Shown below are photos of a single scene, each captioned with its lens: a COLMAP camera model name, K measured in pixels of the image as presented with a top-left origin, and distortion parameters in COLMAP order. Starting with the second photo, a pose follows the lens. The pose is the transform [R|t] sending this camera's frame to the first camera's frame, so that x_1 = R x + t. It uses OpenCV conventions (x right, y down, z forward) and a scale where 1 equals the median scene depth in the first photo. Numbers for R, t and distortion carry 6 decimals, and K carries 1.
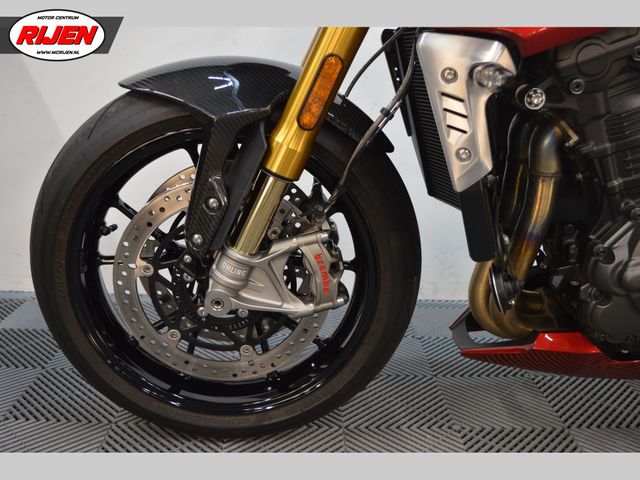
lens RADIAL K [[636.1, 0, 320.0], [0, 636.1, 240.0], [0, 0, 1]] dist [-0.081847, 0.003322]
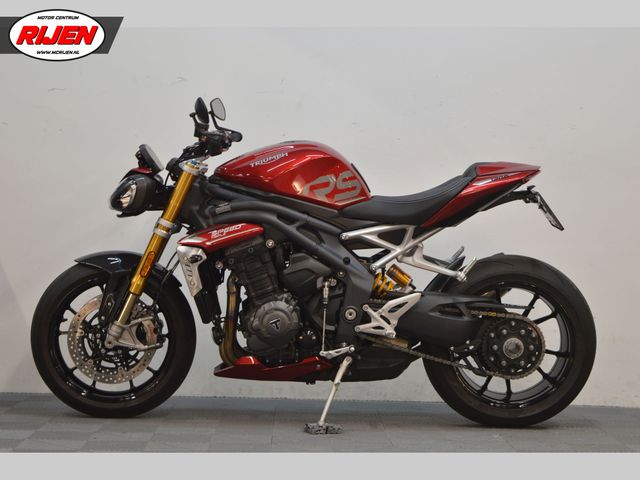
lens RADIAL K [[1521.3, 0, 320.0], [0, 1521.3, 240.0], [0, 0, 1]] dist [0.001350, 0.058803]
pose [[0.999926, -0.003383, -0.011677, 0.807796], [0.000510, 0.971319, -0.237781, 1.223039], [0.012147, 0.237757, 0.971249, -5.371824]]
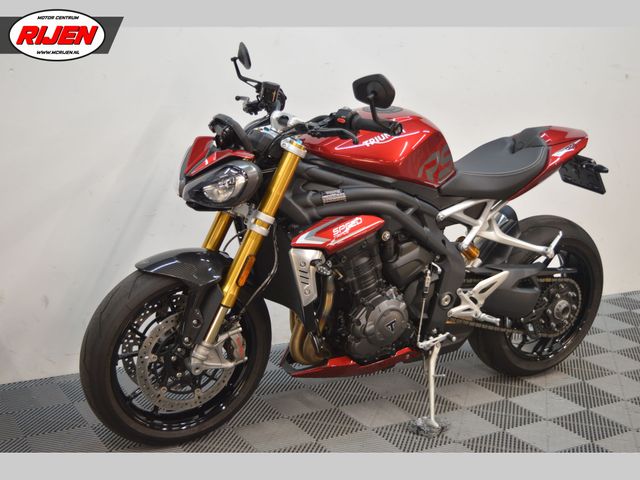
lens RADIAL K [[879.7, 0, 320.0], [0, 879.7, 240.0], [0, 0, 1]] dist [-0.028069, -0.006354]
pose [[0.867849, -0.091548, 0.488320, -1.231397], [0.102716, 0.994703, 0.003933, -0.303150], [-0.486093, 0.046745, 0.872656, -1.815088]]
